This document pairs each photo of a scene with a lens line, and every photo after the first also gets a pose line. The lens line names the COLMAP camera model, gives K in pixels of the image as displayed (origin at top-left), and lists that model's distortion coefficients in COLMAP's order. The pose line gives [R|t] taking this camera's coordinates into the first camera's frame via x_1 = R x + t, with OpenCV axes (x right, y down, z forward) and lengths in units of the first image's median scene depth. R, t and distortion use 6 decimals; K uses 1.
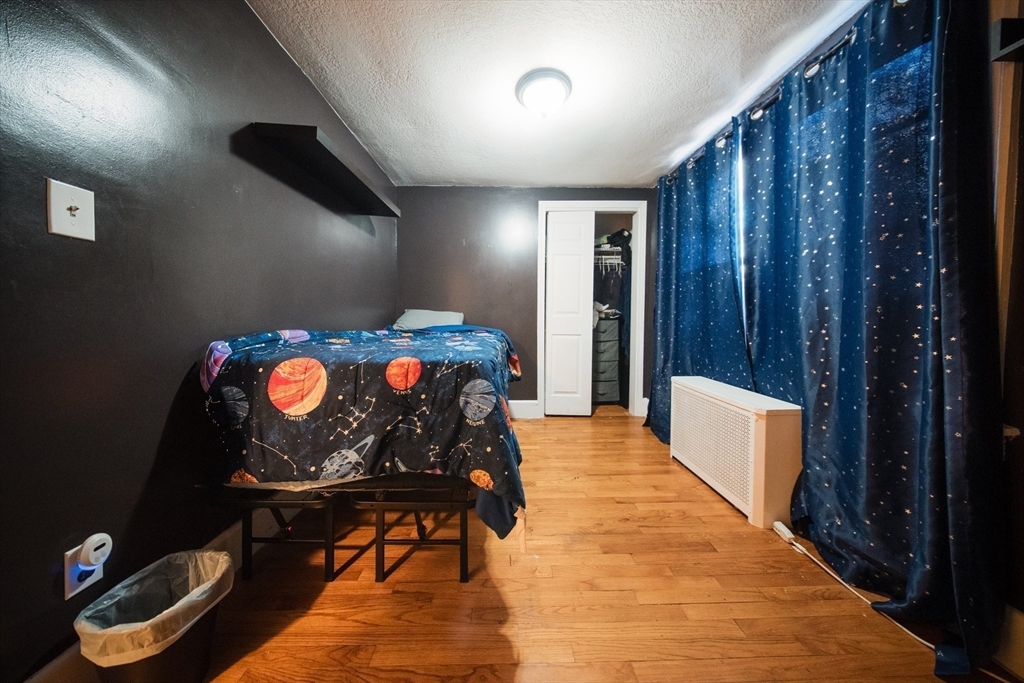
lens RADIAL K [[310.0, 0, 511.7], [0, 310.0, 320.4], [0, 0, 1]] dist [0.000804, -0.002232]
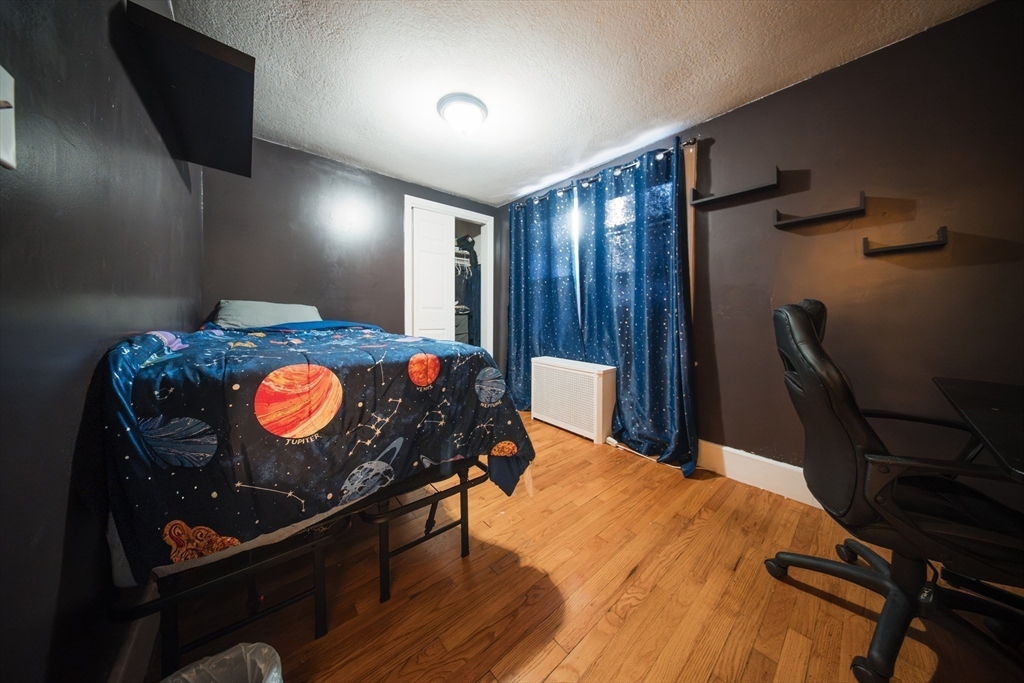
lens RADIAL K [[311.6, 0, 514.1], [0, 311.6, 310.6], [0, 0, 1]] dist [0.001306, -0.001836]
pose [[0.768893, 0.010690, 0.639288, -0.770566], [-0.002300, 0.999900, -0.013953, -0.007211], [-0.639374, 0.009258, 0.768841, 0.036749]]
